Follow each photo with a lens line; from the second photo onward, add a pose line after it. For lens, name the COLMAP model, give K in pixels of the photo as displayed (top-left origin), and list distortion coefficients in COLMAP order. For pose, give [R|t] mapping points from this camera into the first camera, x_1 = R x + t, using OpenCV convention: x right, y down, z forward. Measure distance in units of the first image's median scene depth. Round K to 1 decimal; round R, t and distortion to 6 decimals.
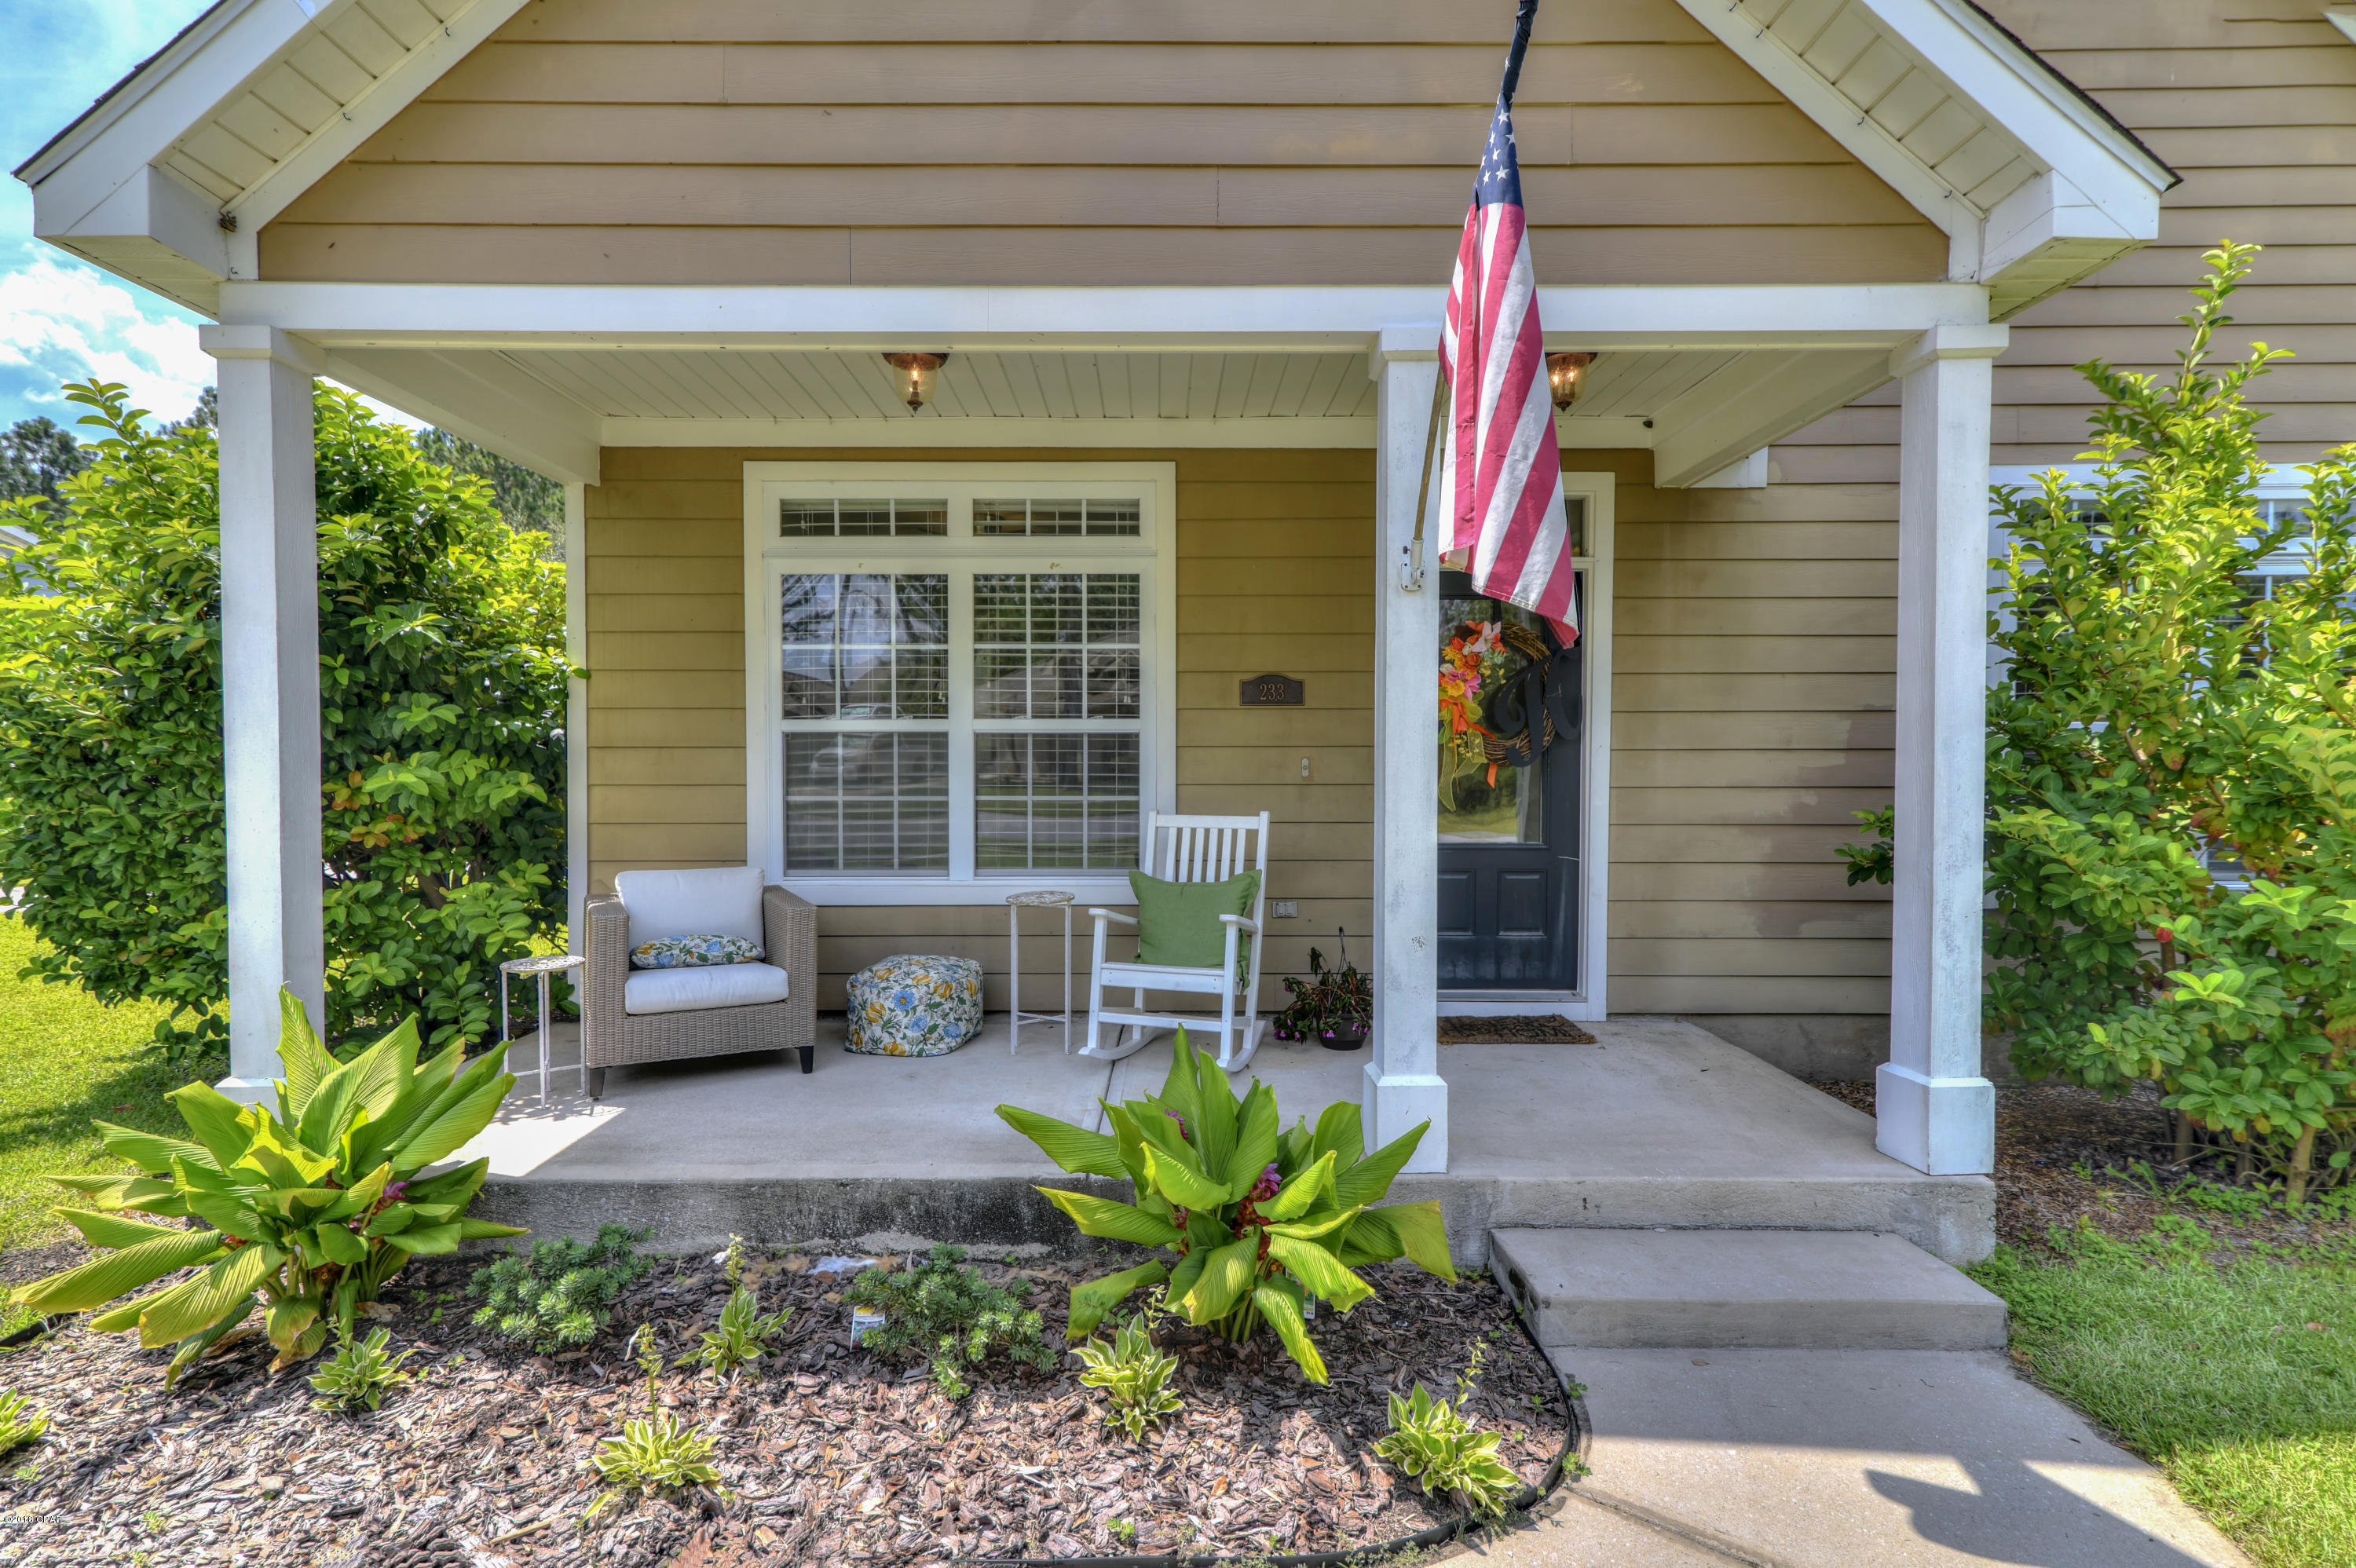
lens RADIAL K [[1080.1, 0, 1158.8], [0, 1080.1, 784.4], [0, 0, 1]] dist [-0.015120, 0.001346]
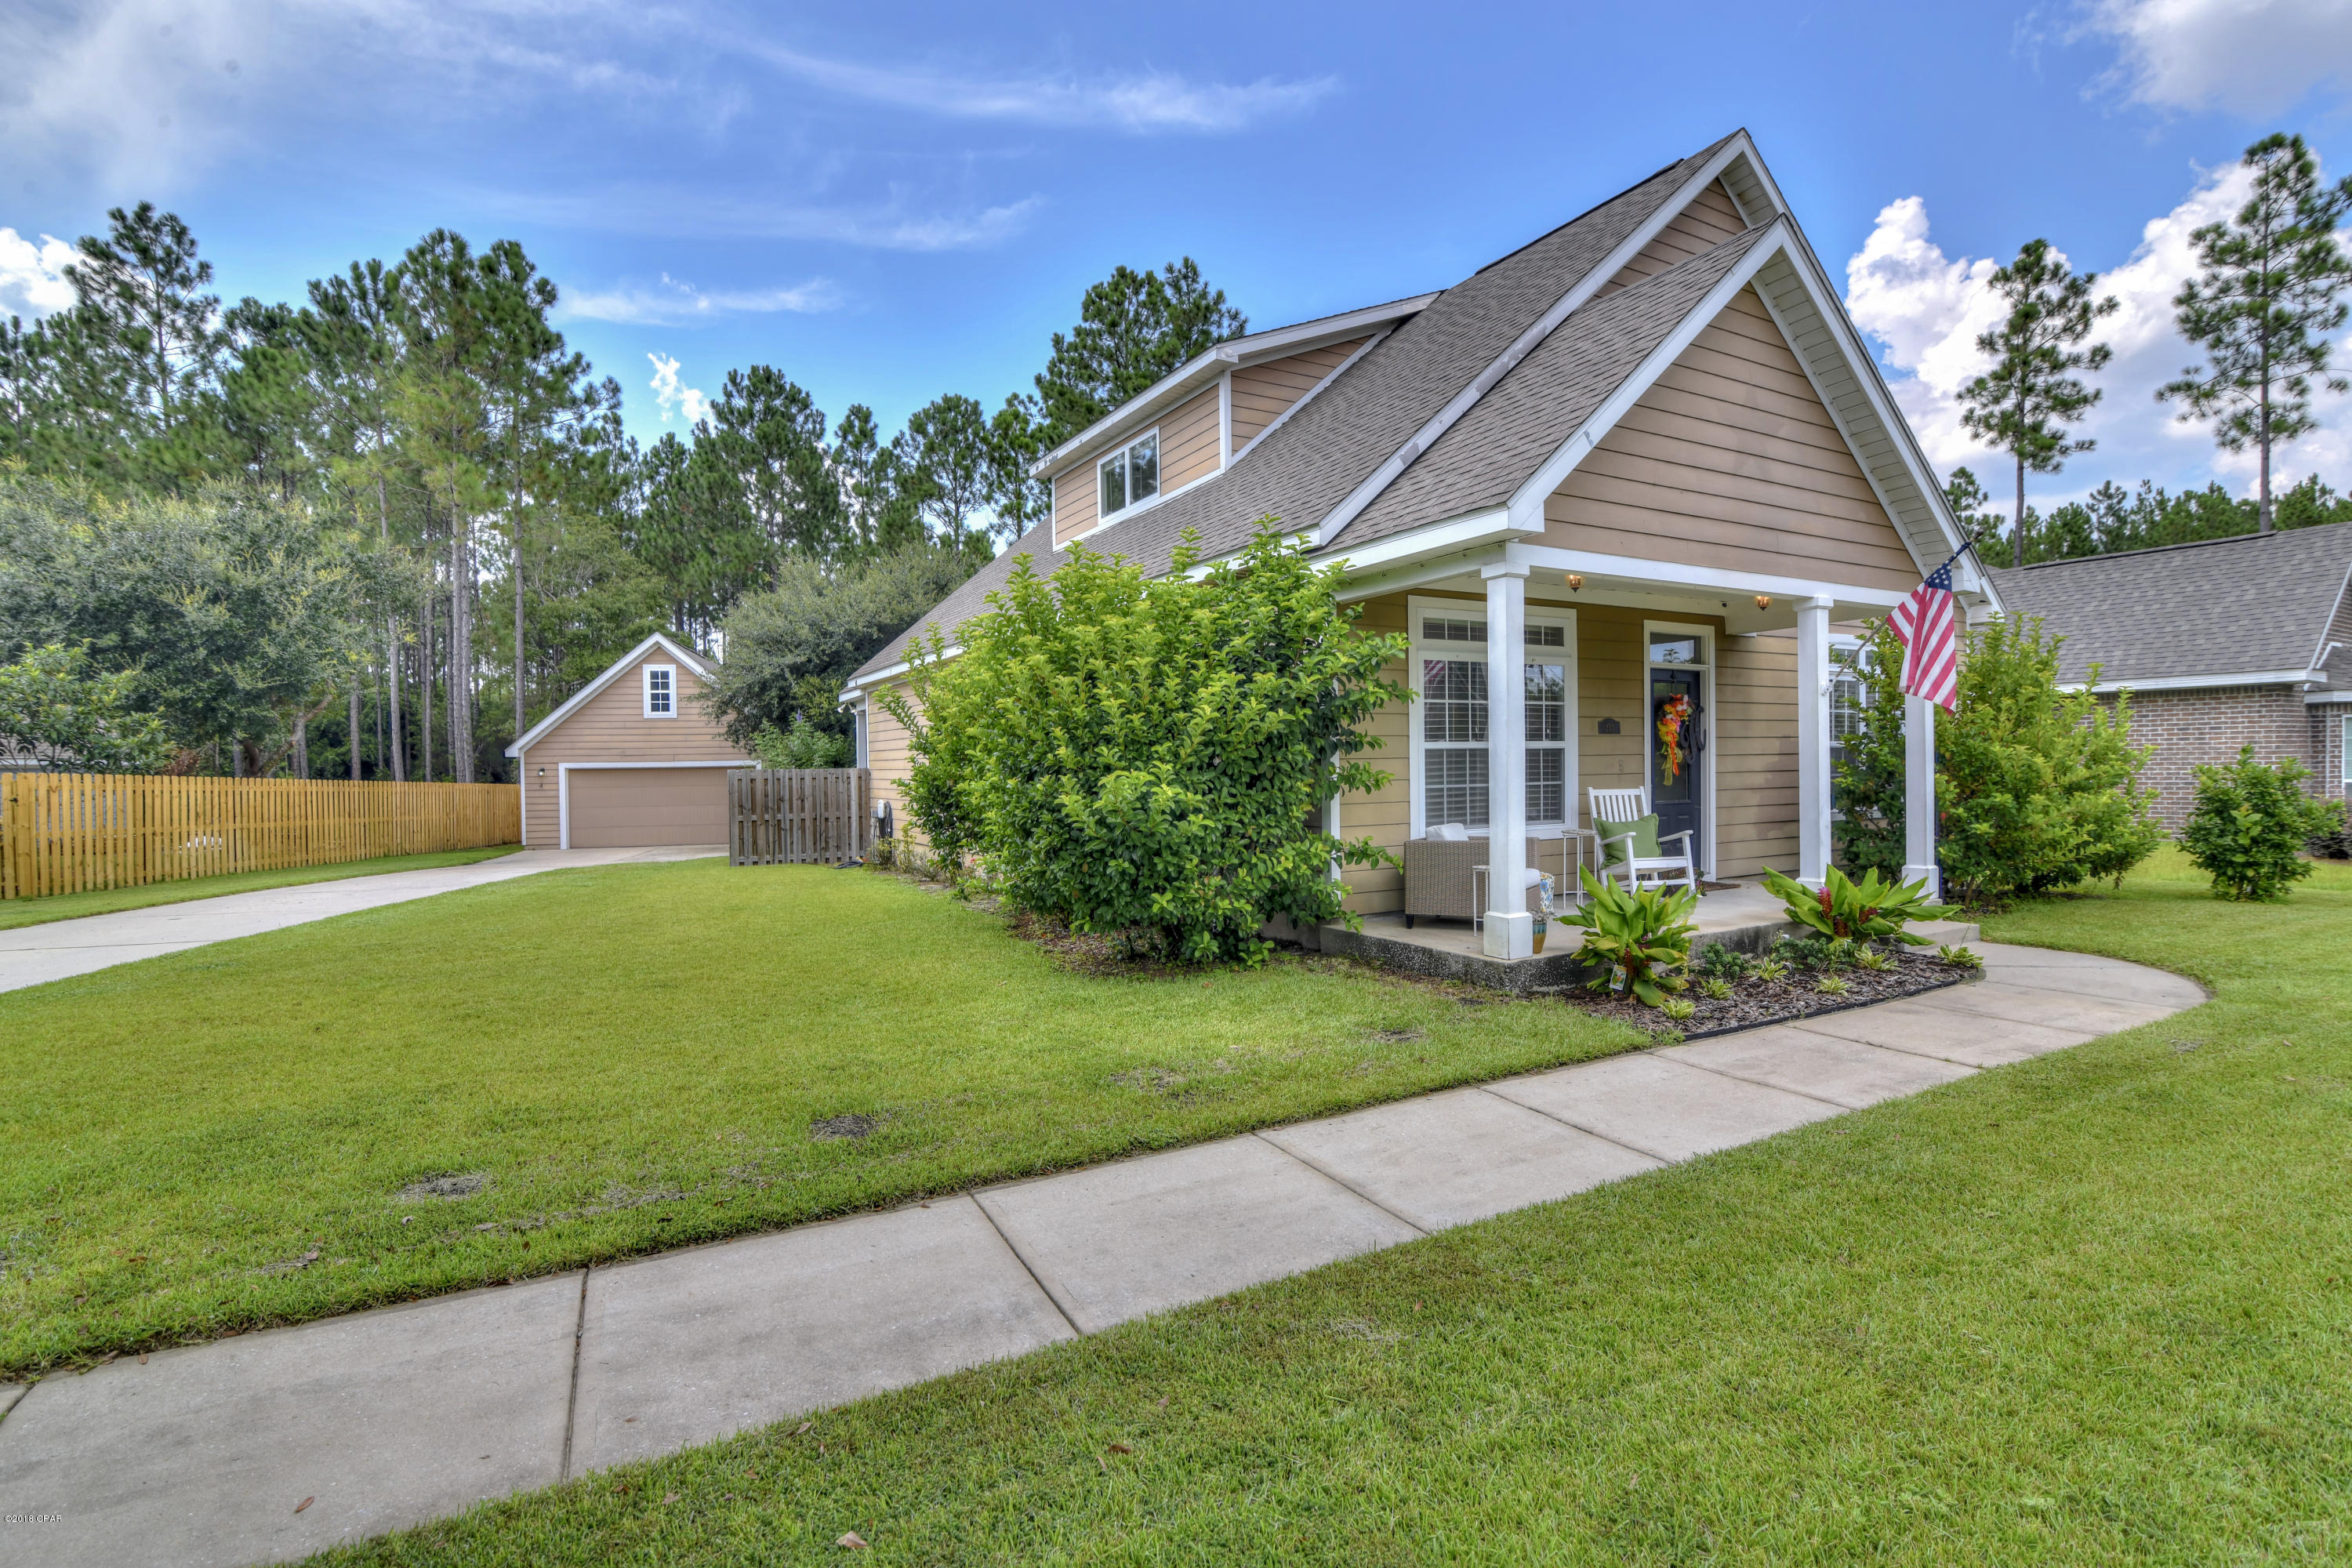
lens RADIAL K [[1078.3, 0, 1156.9], [0, 1078.3, 784.4], [0, 0, 1]] dist [-0.015120, 0.001346]
pose [[0.877522, -0.019855, 0.479124, -1.597254], [0.027938, 0.999562, -0.009748, 0.016383], [-0.478721, 0.021940, 0.877693, -0.347388]]
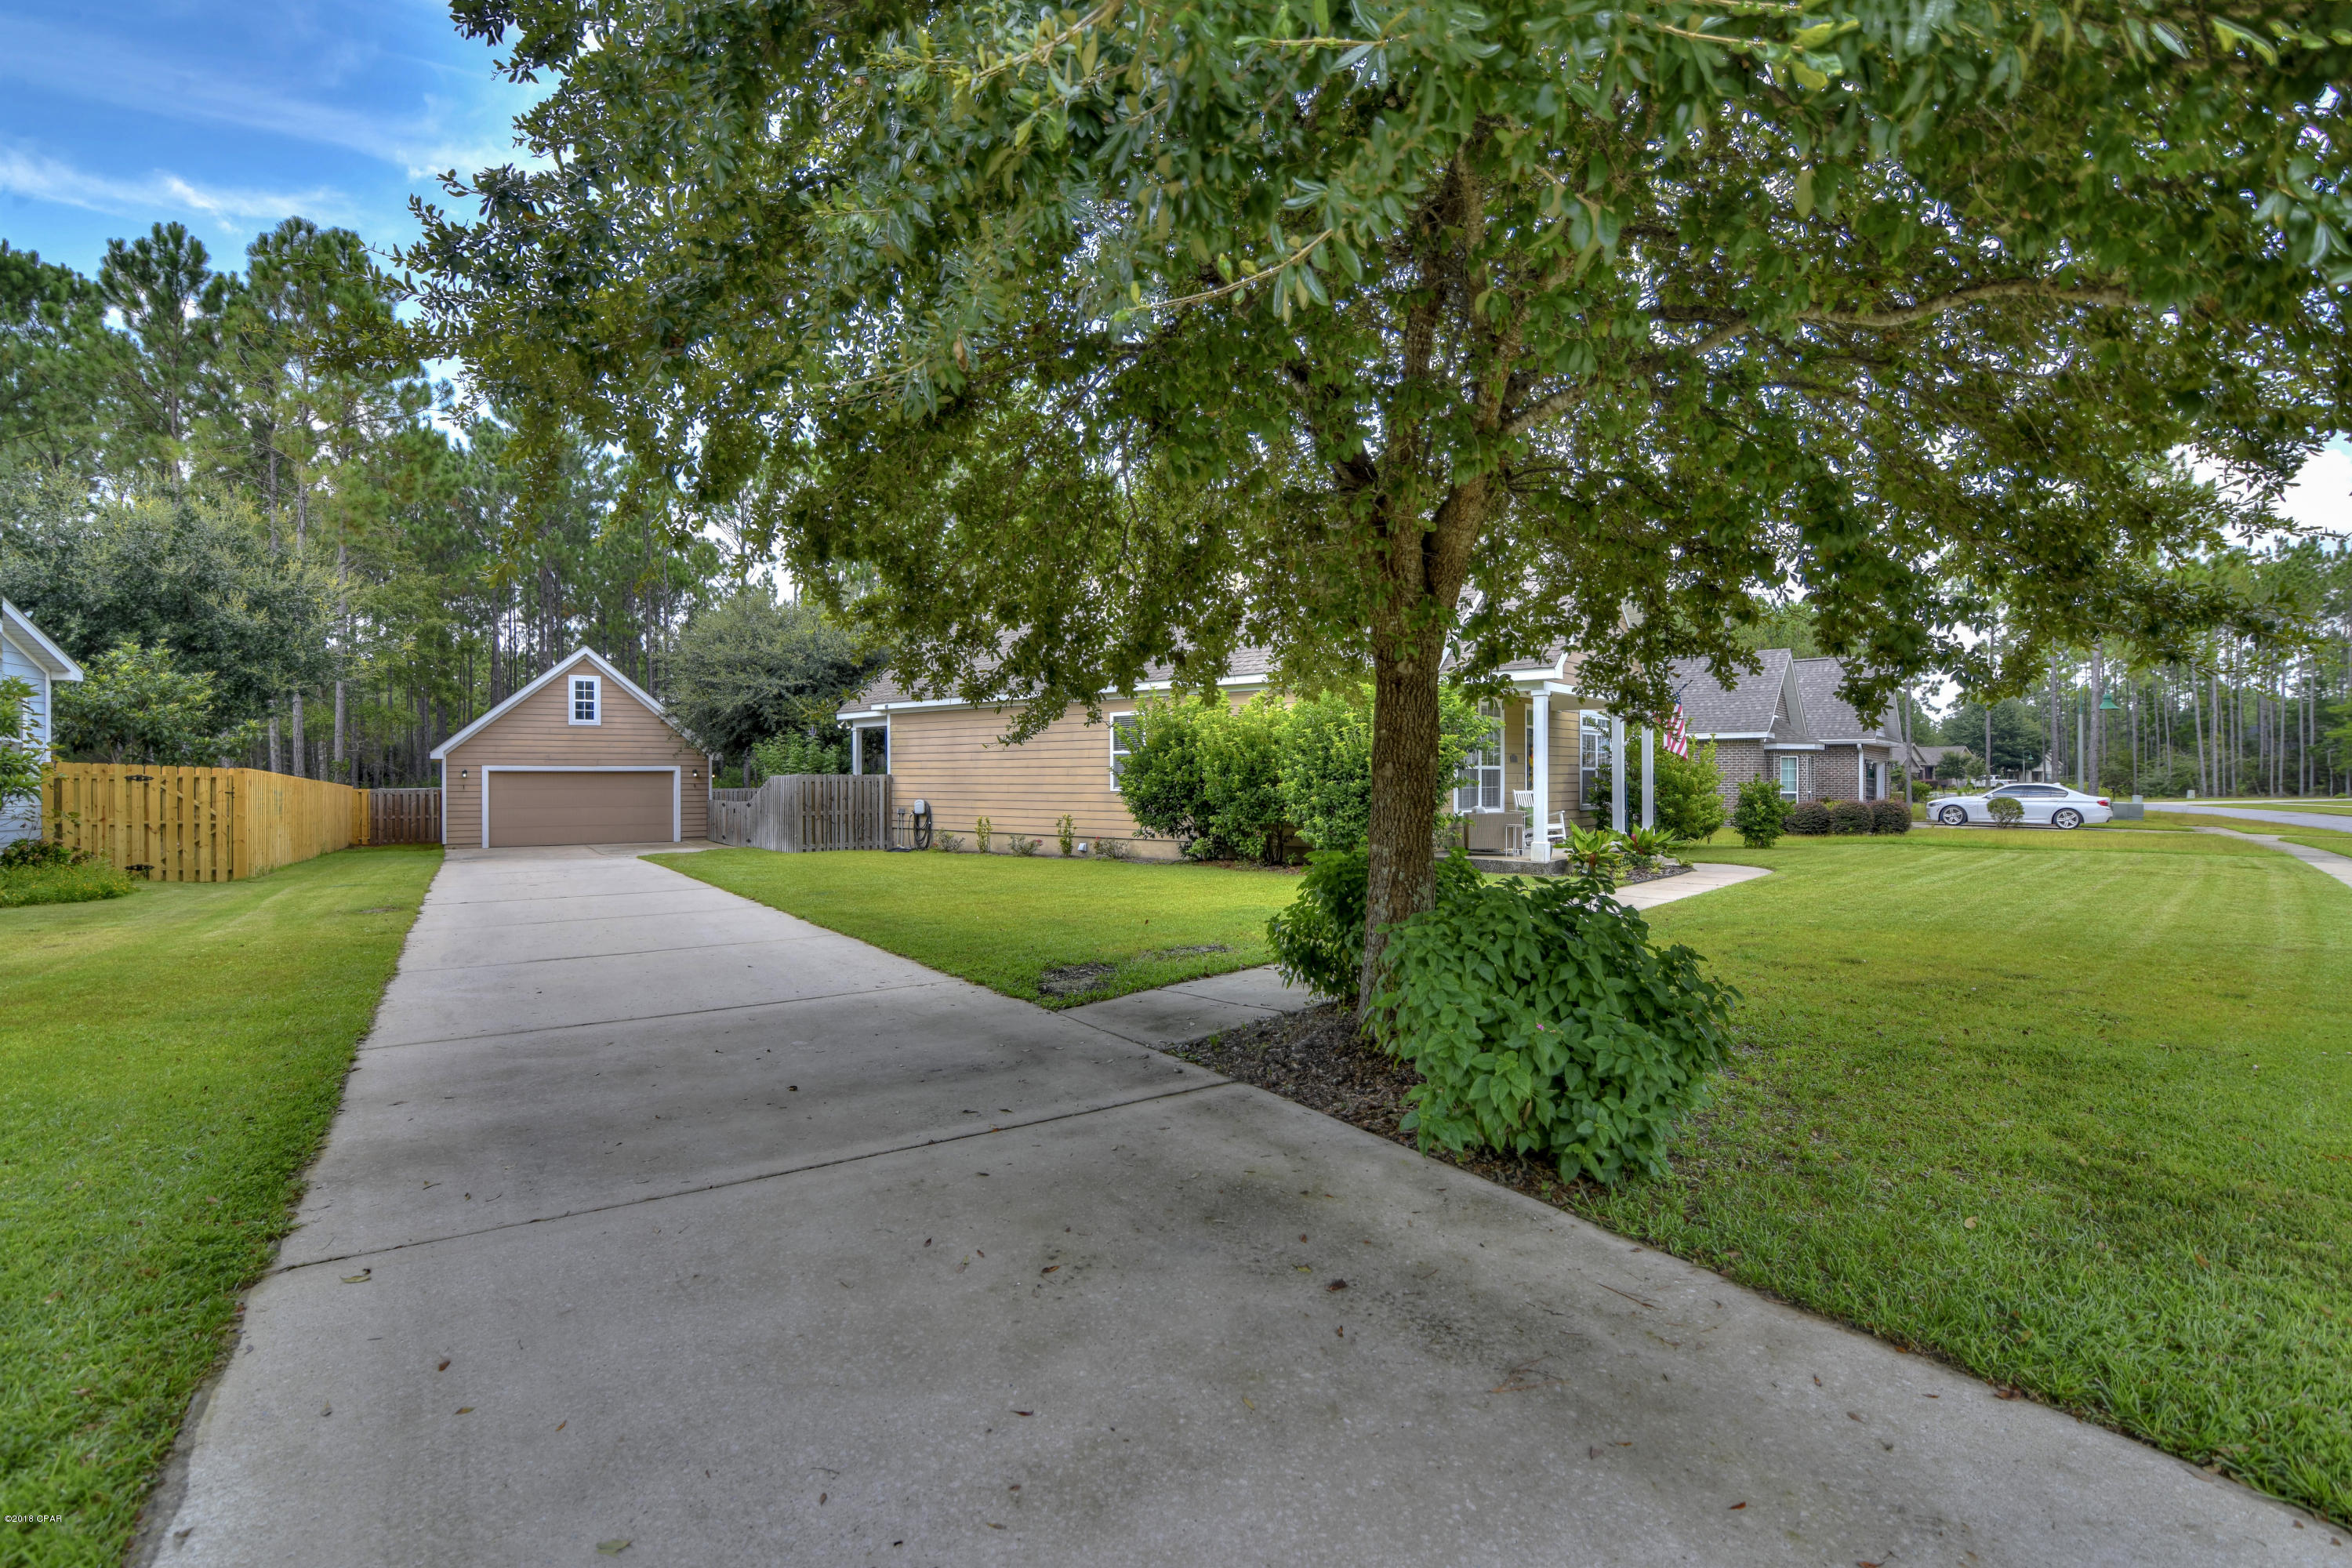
lens RADIAL K [[1078.3, 0, 1156.9], [0, 1078.3, 784.4], [0, 0, 1]] dist [-0.015120, 0.001346]
pose [[0.660512, -0.006806, 0.750785, -3.780853], [0.023251, 0.999665, -0.011393, 0.019040], [-0.750455, 0.024981, 0.660449, -0.601169]]
